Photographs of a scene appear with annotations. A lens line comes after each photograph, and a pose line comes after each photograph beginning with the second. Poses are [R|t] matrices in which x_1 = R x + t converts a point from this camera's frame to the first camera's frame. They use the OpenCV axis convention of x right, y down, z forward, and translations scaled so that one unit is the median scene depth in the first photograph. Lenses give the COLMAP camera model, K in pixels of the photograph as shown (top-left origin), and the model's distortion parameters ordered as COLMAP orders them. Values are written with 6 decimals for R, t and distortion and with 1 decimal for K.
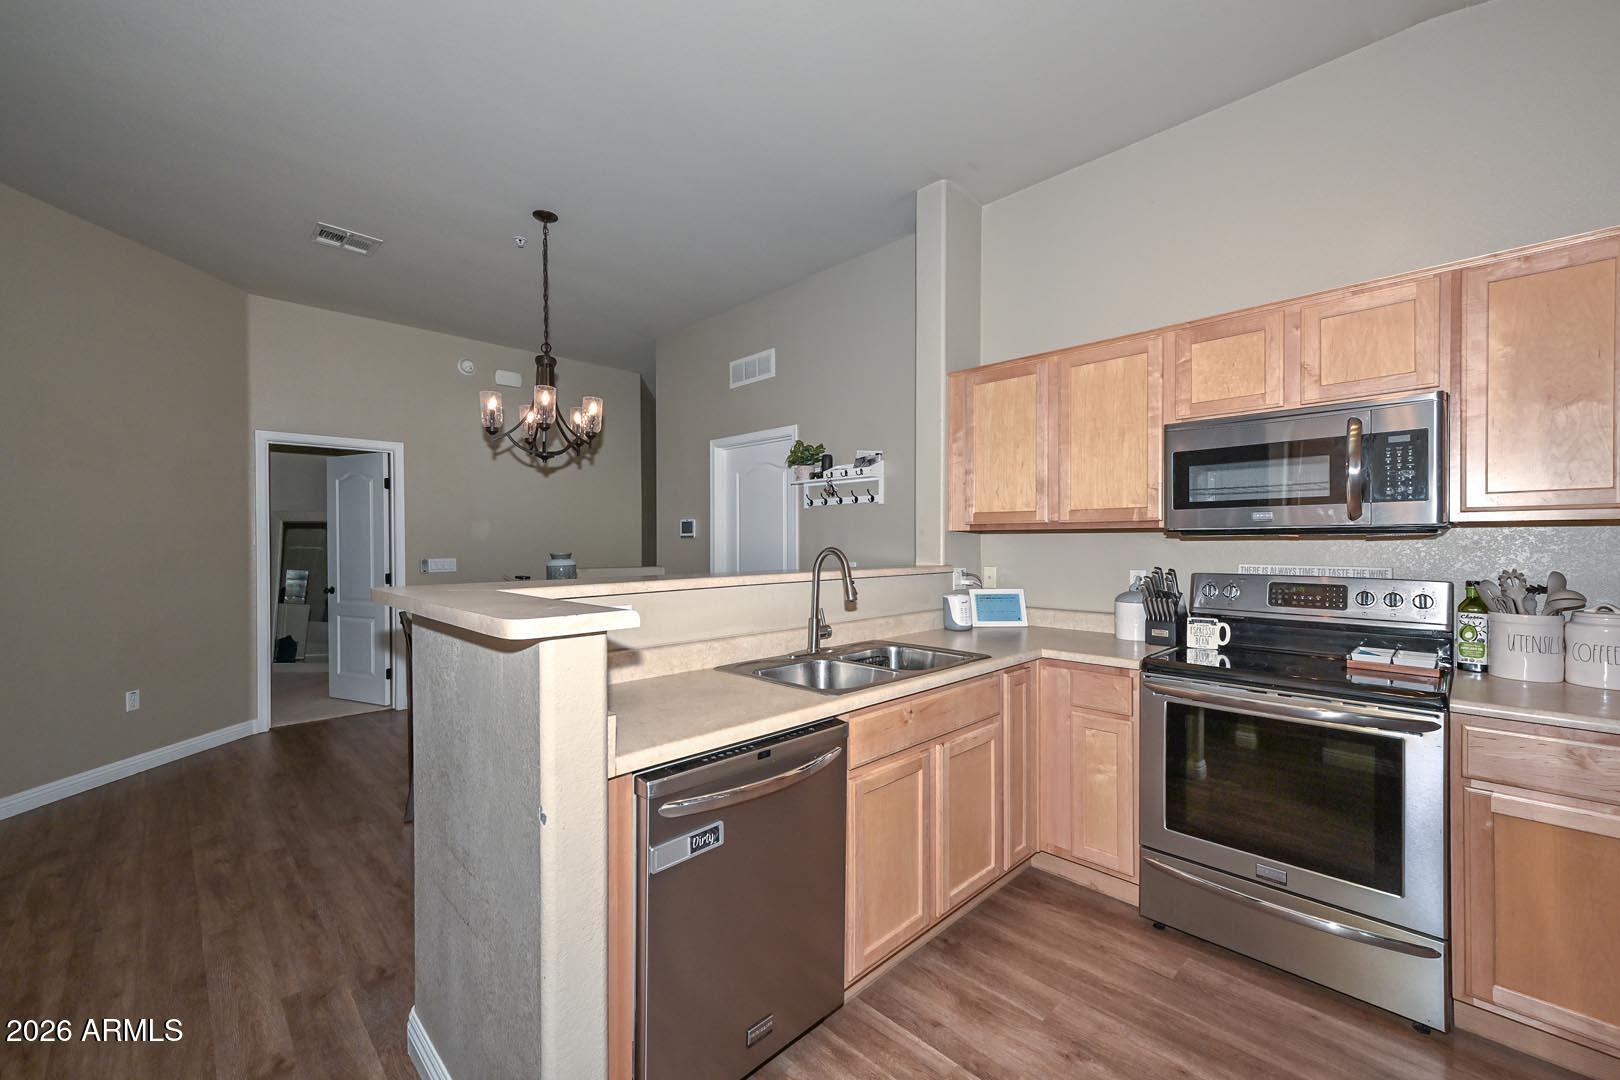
lens RADIAL K [[647.7, 0, 810.0], [0, 647.7, 540.0], [0, 0, 1]] dist [0.016768, 0.000270]
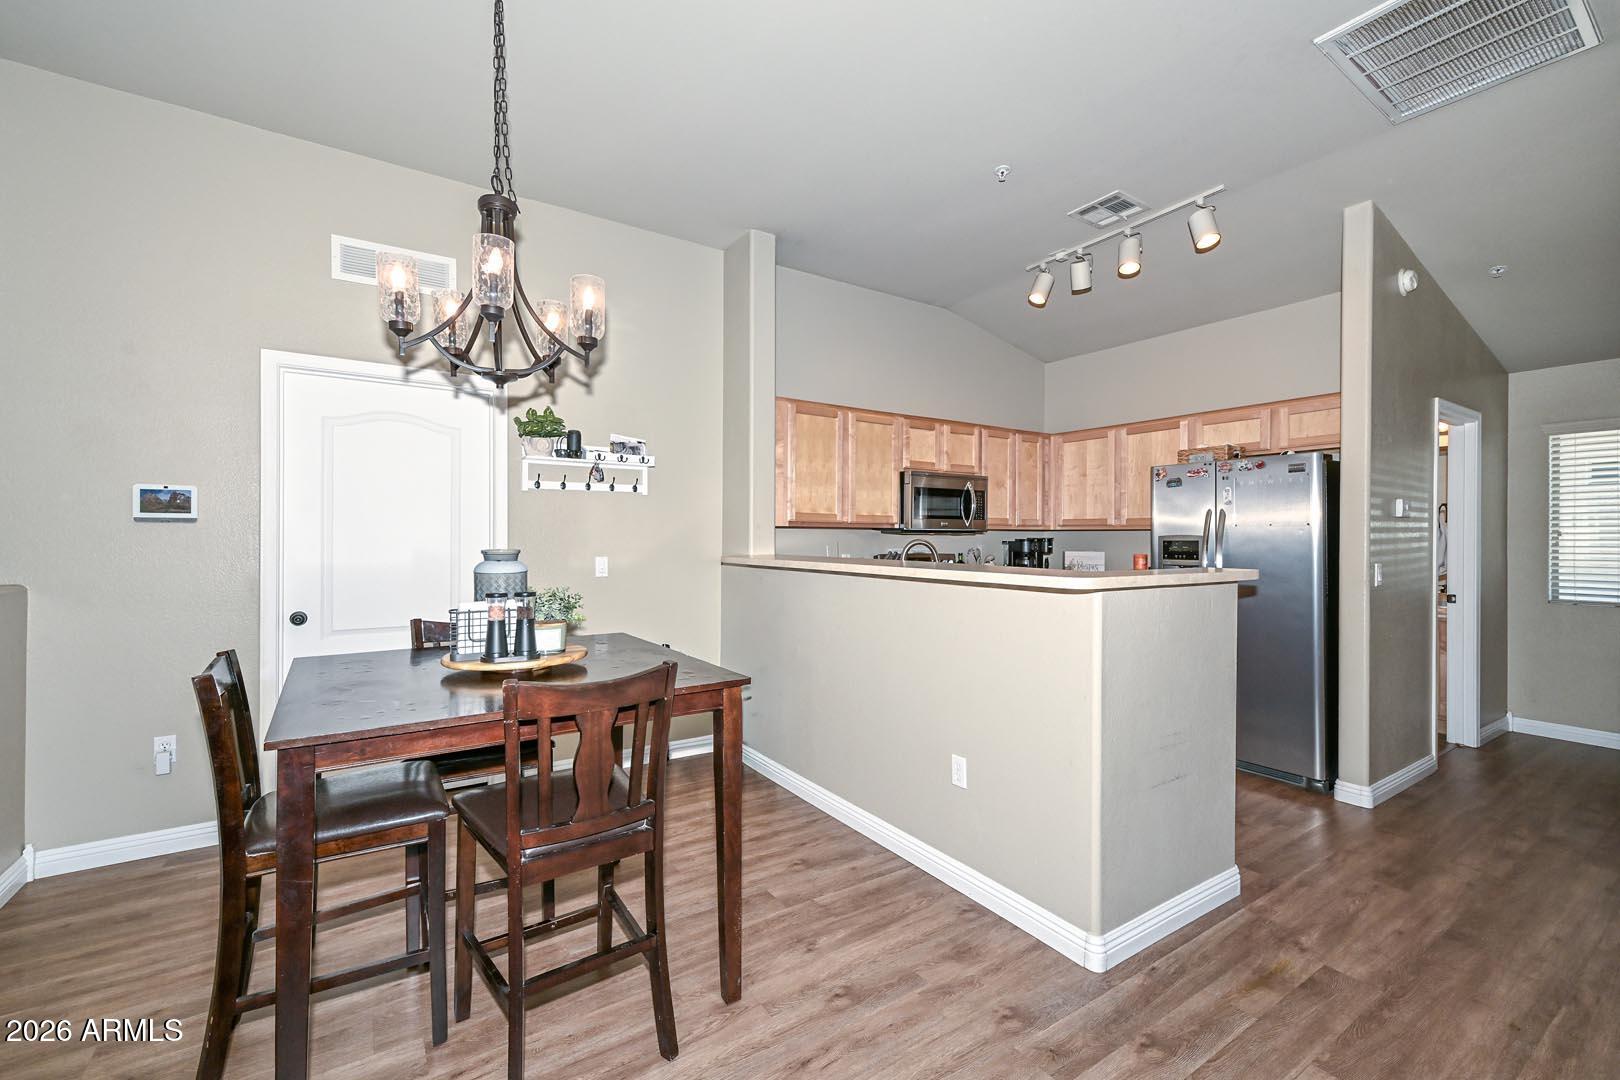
lens RADIAL K [[673.3, 0, 810.0], [0, 673.3, 540.0], [0, 0, 1]] dist [-0.000546, 0.000061]
pose [[0.201541, 0.002125, 0.979478, -1.116442], [-0.007826, 0.999969, -0.000560, 0.013353], [-0.979449, -0.007552, 0.201551, 0.758798]]
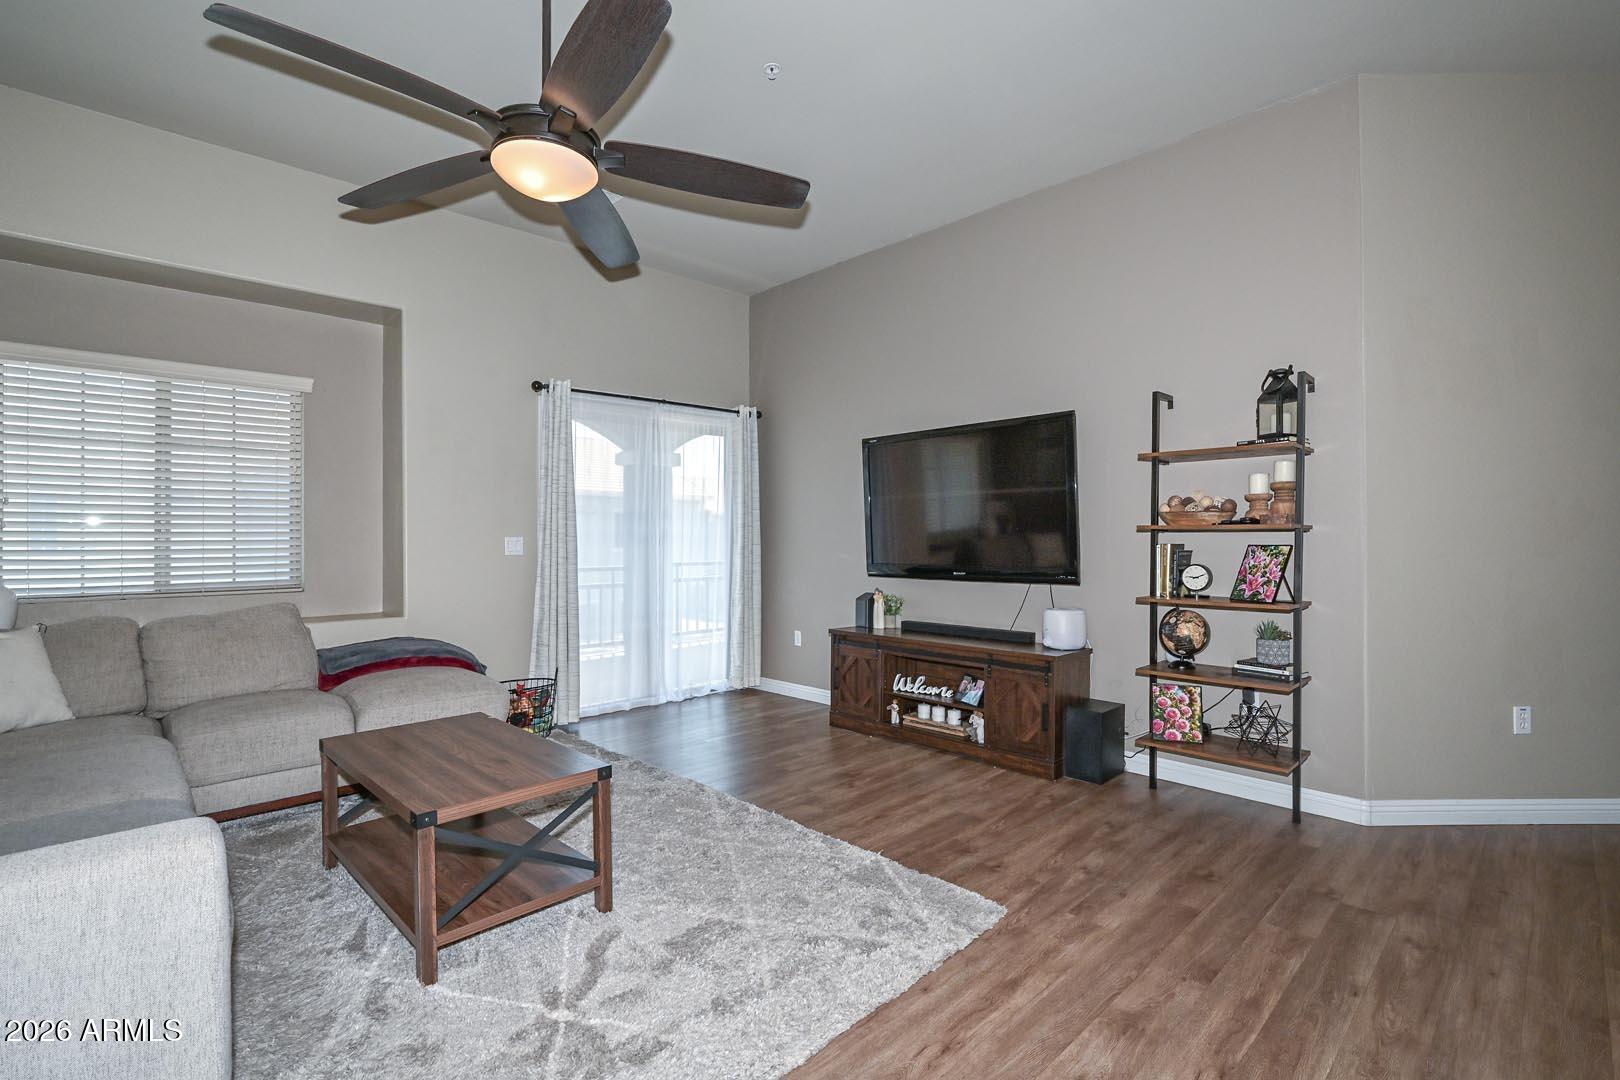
lens RADIAL K [[743.7, 0, 799.7], [0, 743.7, 536.9], [0, 0, 1]] dist [-0.010474, -0.000318]
pose [[-0.018073, 0.003271, -0.999831, -0.303848], [0.008389, 0.999960, 0.003120, 0.052664], [0.999801, -0.008332, -0.018100, 0.326746]]
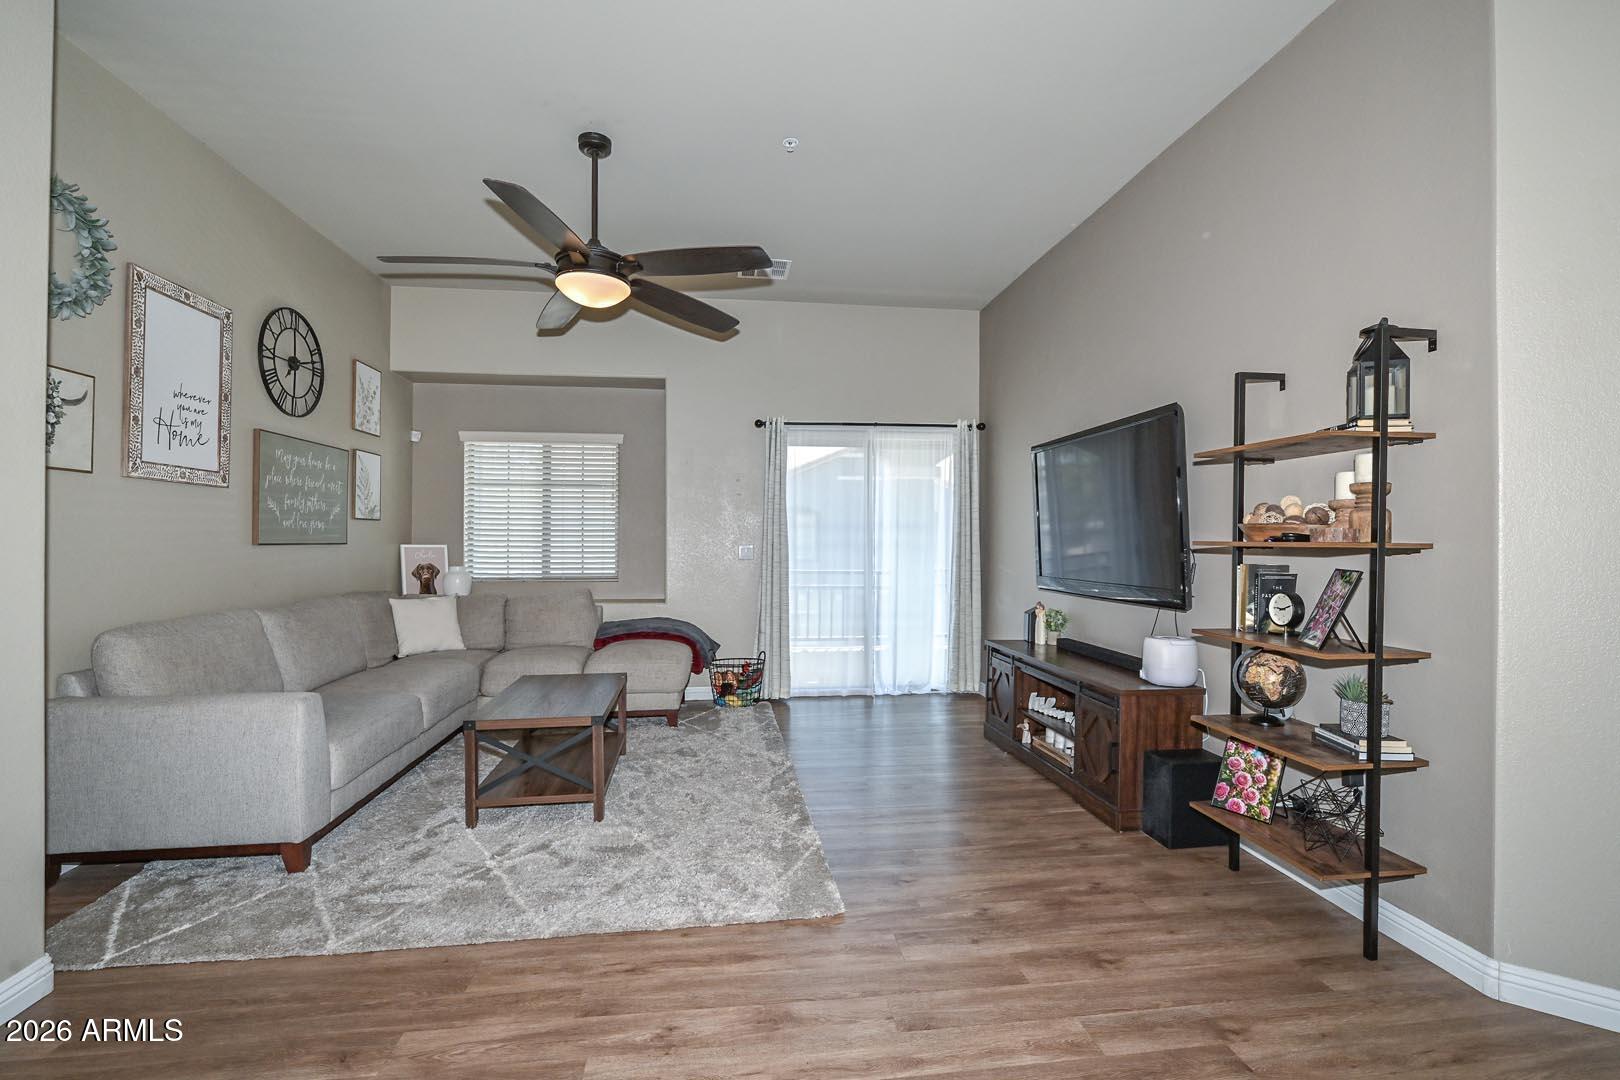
lens RADIAL K [[720.6, 0, 808.5], [0, 720.6, 542.3], [0, 0, 1]] dist [-0.012217, -0.000198]
pose [[-0.610077, 0.003687, -0.792334, -0.442164], [0.002452, 0.999993, 0.002765, 0.040819], [0.792339, -0.000255, -0.610081, 0.992123]]
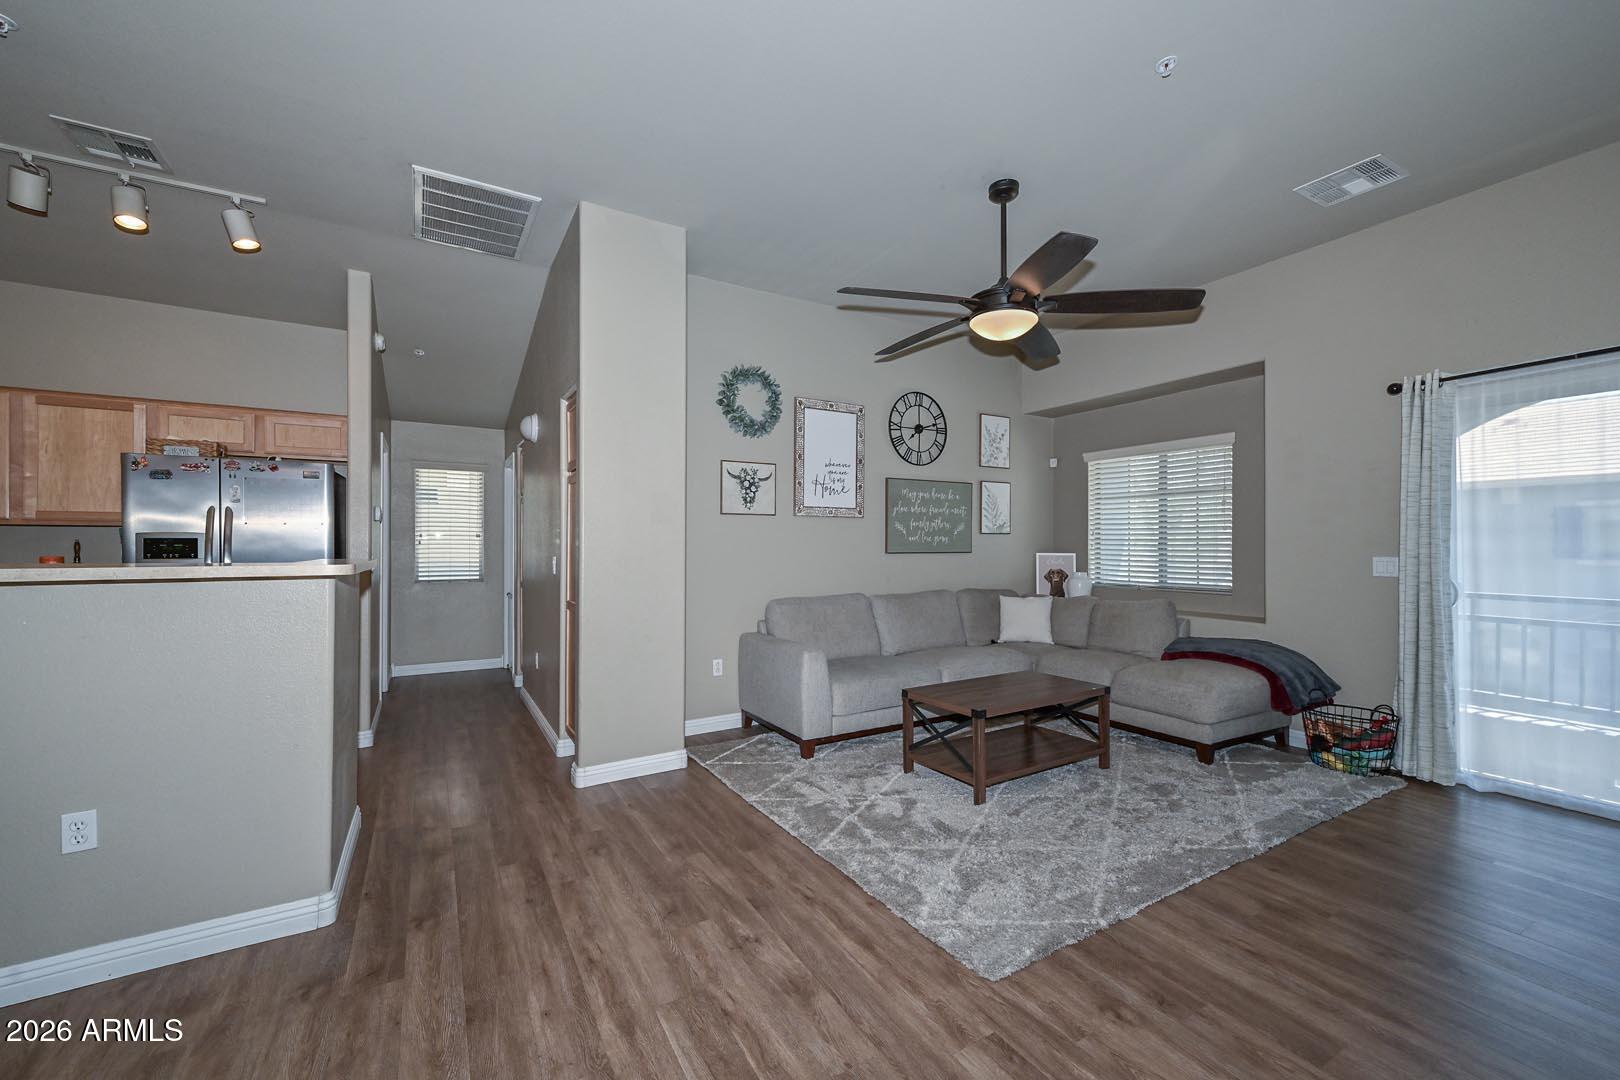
lens RADIAL K [[647.7, 0, 810.0], [0, 647.7, 540.0], [0, 0, 1]] dist [0.016768, 0.000270]
pose [[-0.968388, 0.006849, 0.249354, -1.092030], [0.003779, 0.999911, -0.012788, 0.031806], [-0.249420, -0.011441, -0.968328, 1.203652]]
